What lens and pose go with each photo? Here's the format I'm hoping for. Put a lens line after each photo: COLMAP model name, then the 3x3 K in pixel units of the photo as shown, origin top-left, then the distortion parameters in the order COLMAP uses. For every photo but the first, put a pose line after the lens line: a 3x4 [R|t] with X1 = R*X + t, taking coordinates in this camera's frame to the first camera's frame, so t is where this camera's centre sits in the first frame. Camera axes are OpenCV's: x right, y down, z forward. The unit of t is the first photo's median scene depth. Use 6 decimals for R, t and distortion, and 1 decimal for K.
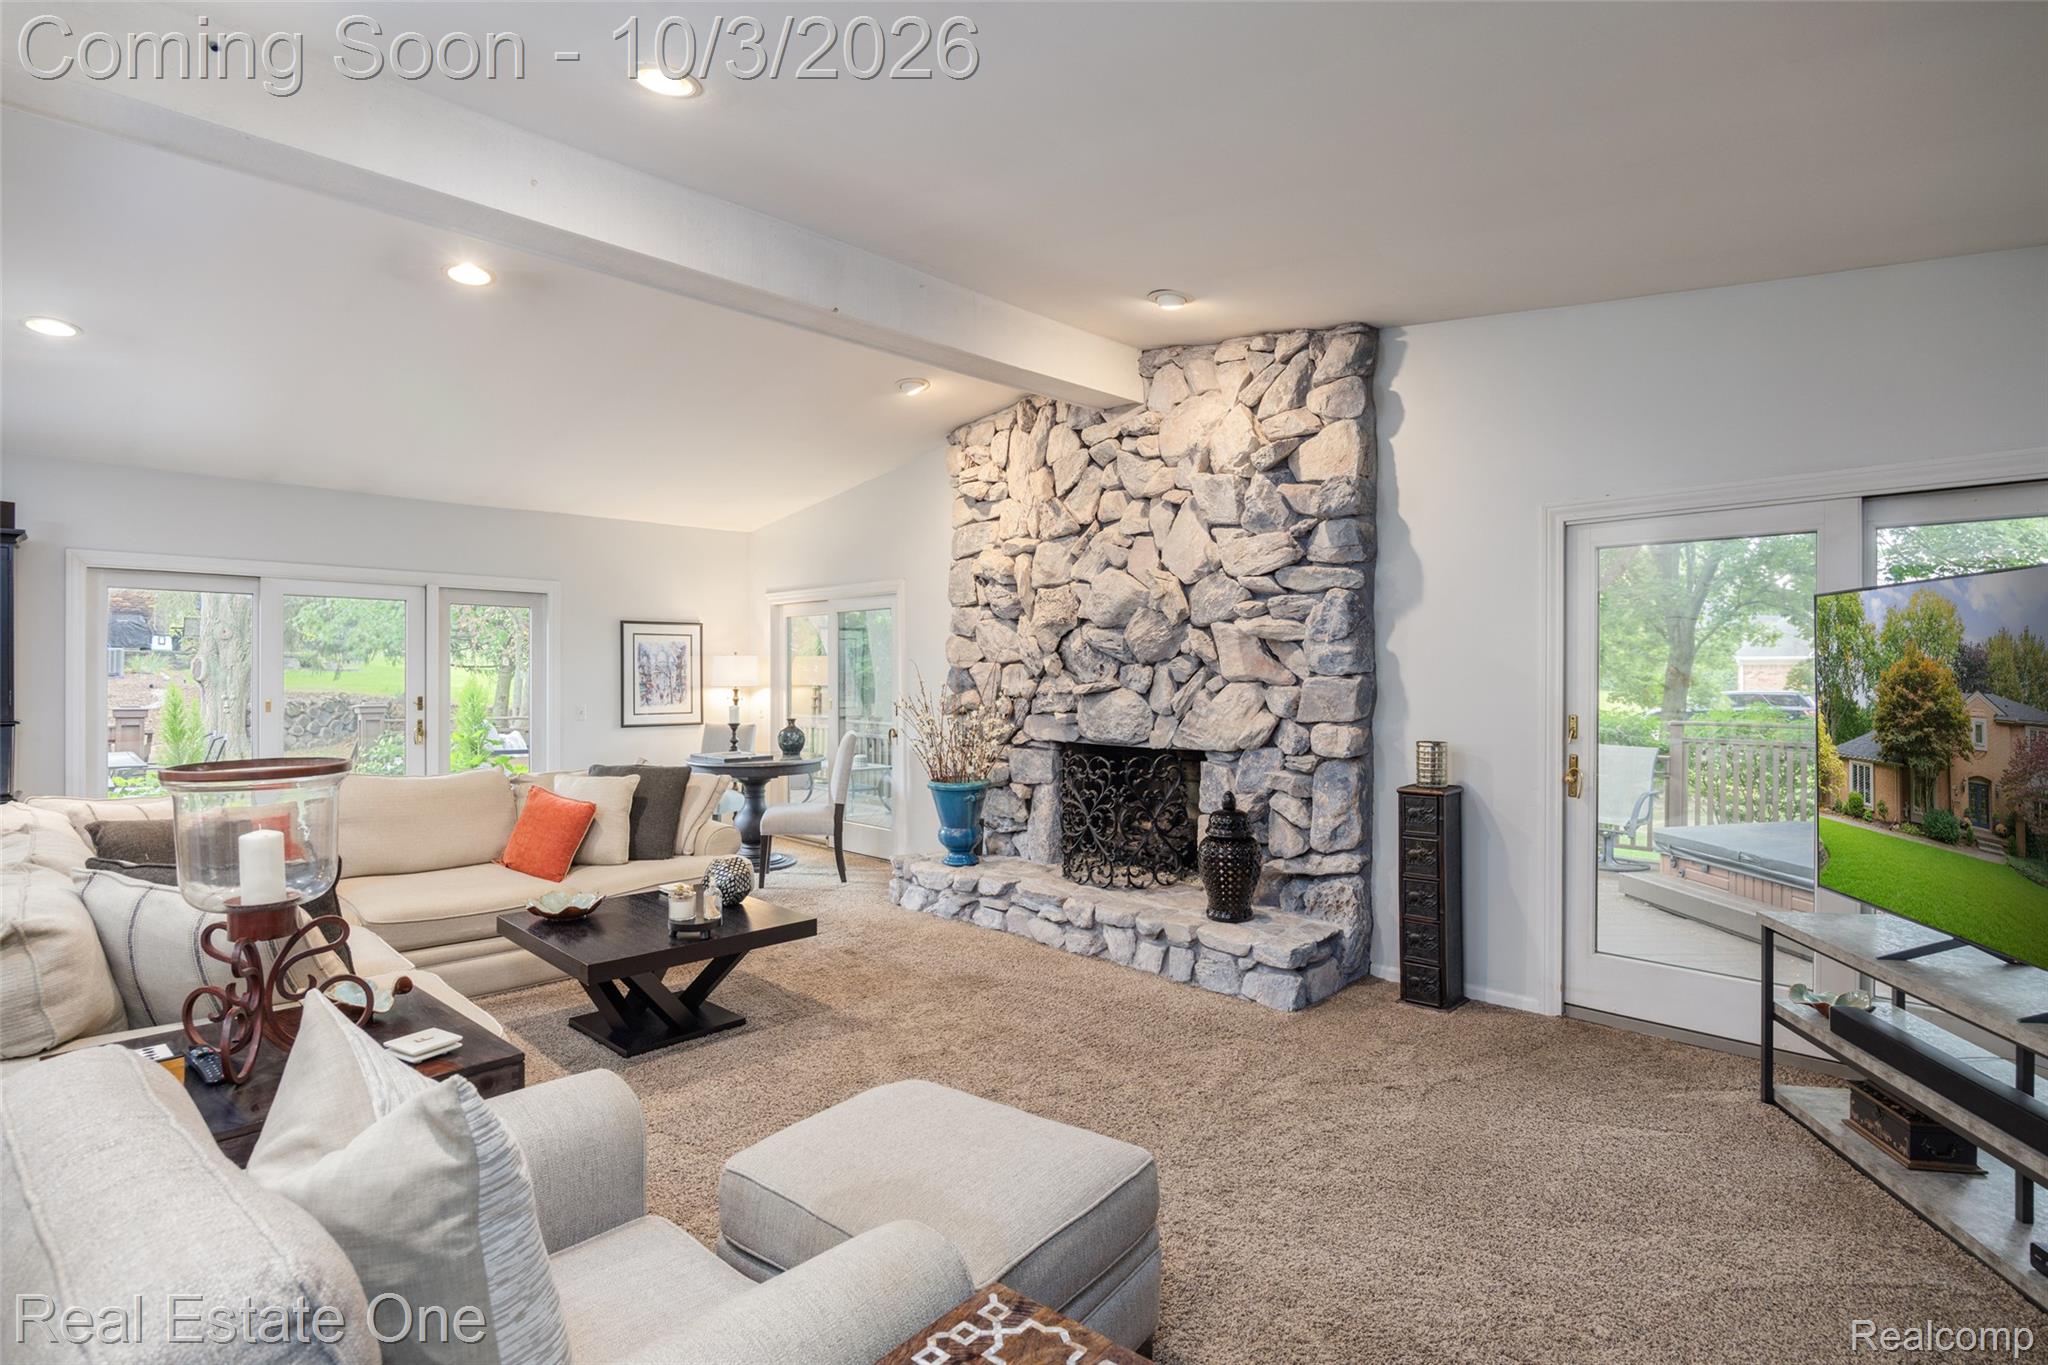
lens RADIAL K [[997.8, 0, 1020.4], [0, 997.8, 693.0], [0, 0, 1]] dist [-0.014176, -0.000851]
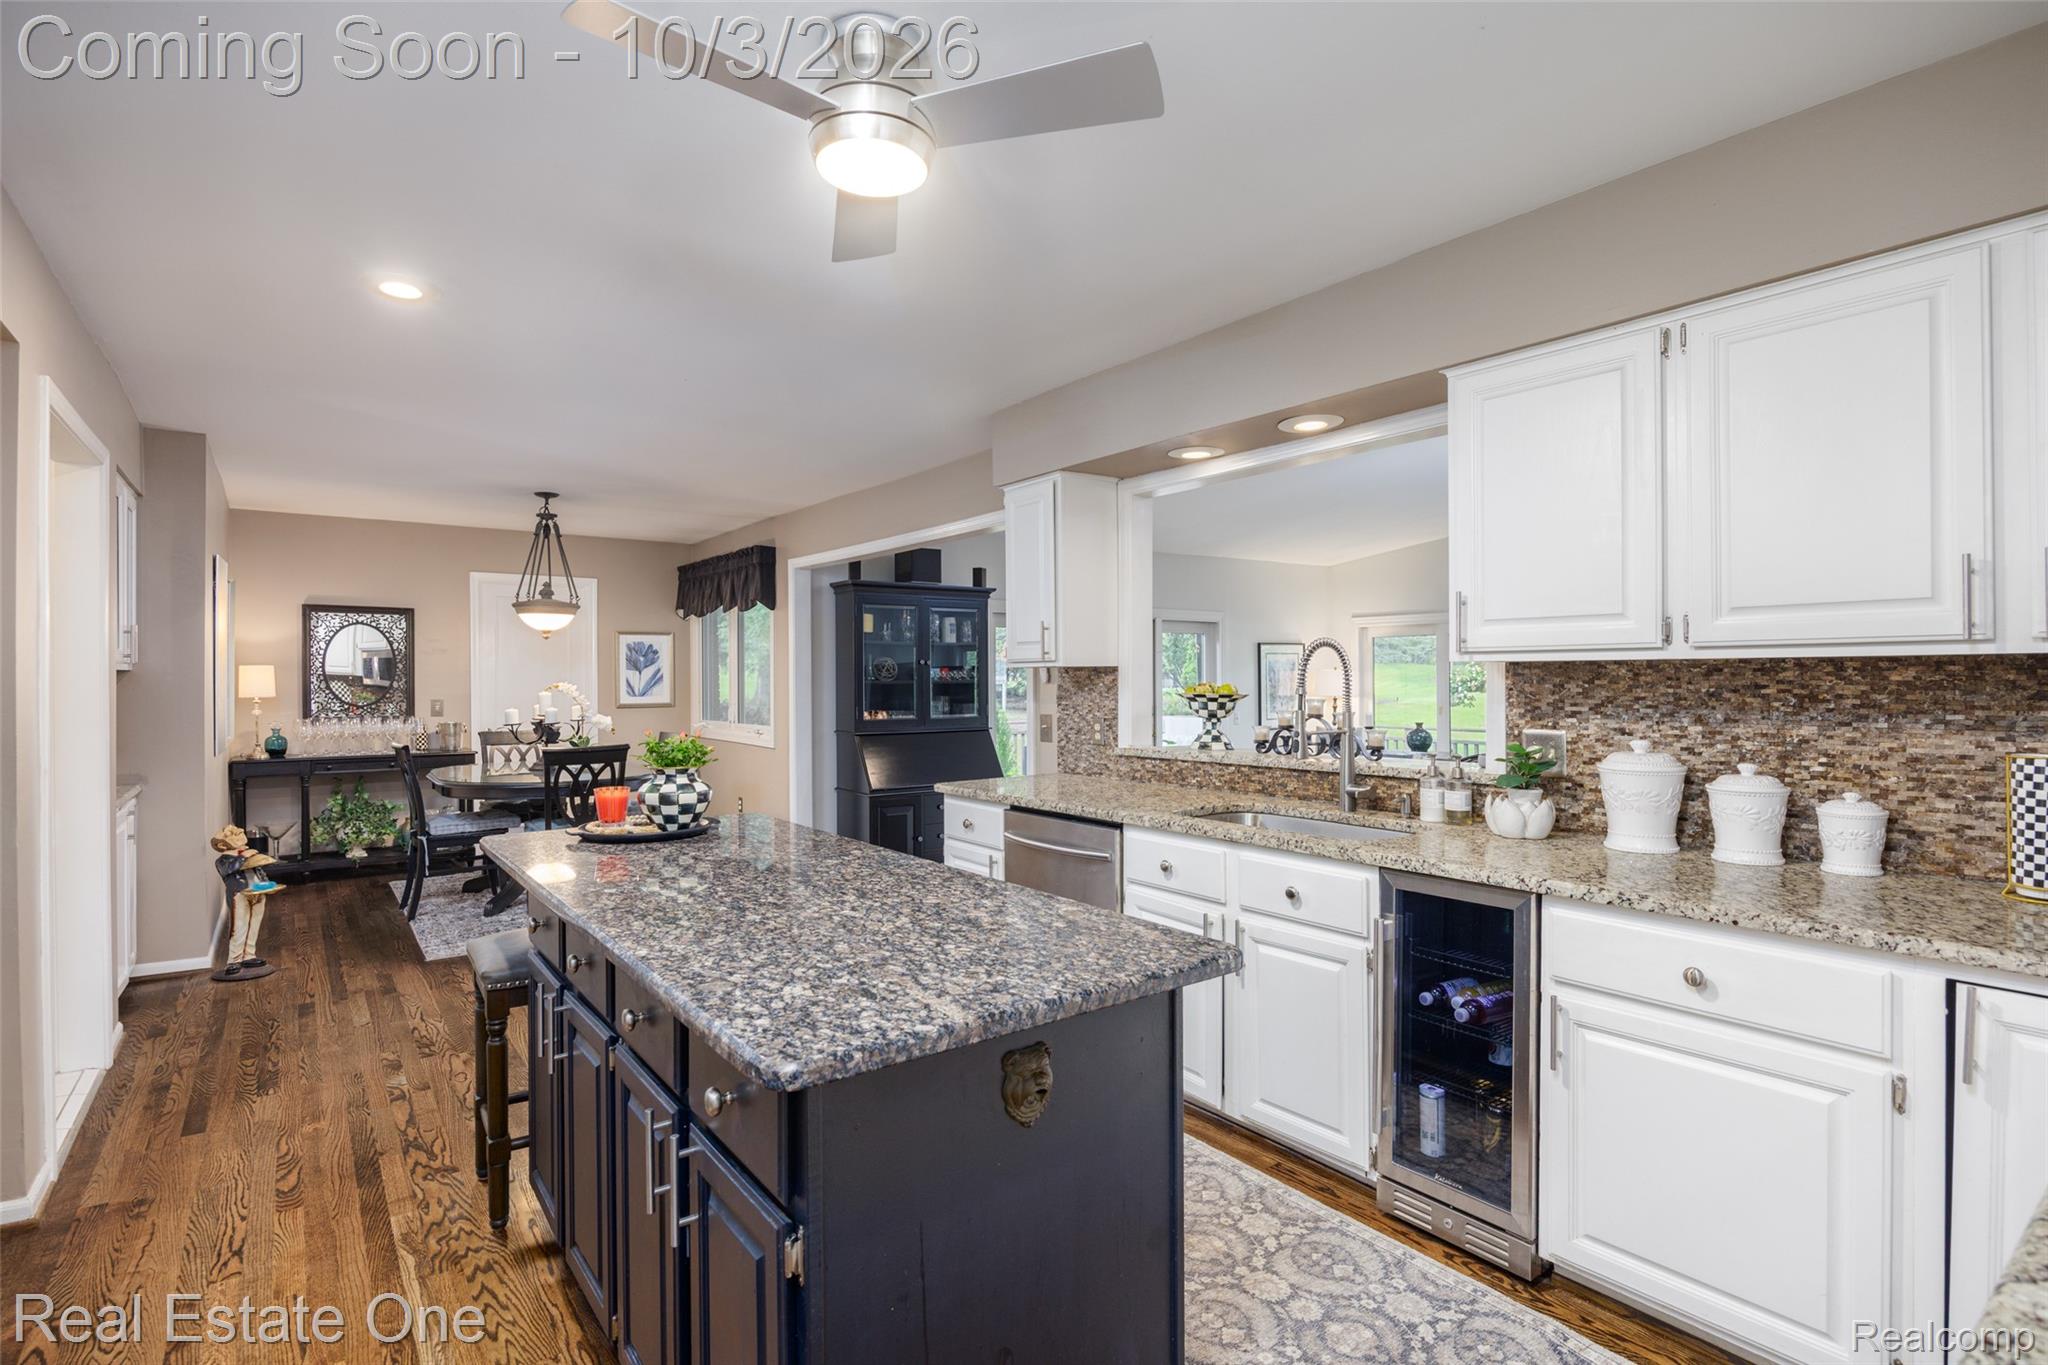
lens RADIAL K [[997.8, 0, 1026.0], [0, 997.8, 679.9], [0, 0, 1]] dist [-0.014176, -0.000851]
pose [[0.987879, -0.004069, -0.155175, -0.603607], [0.002255, 0.999927, -0.011860, -0.016887], [0.155212, 0.011366, 0.987816, -0.302068]]
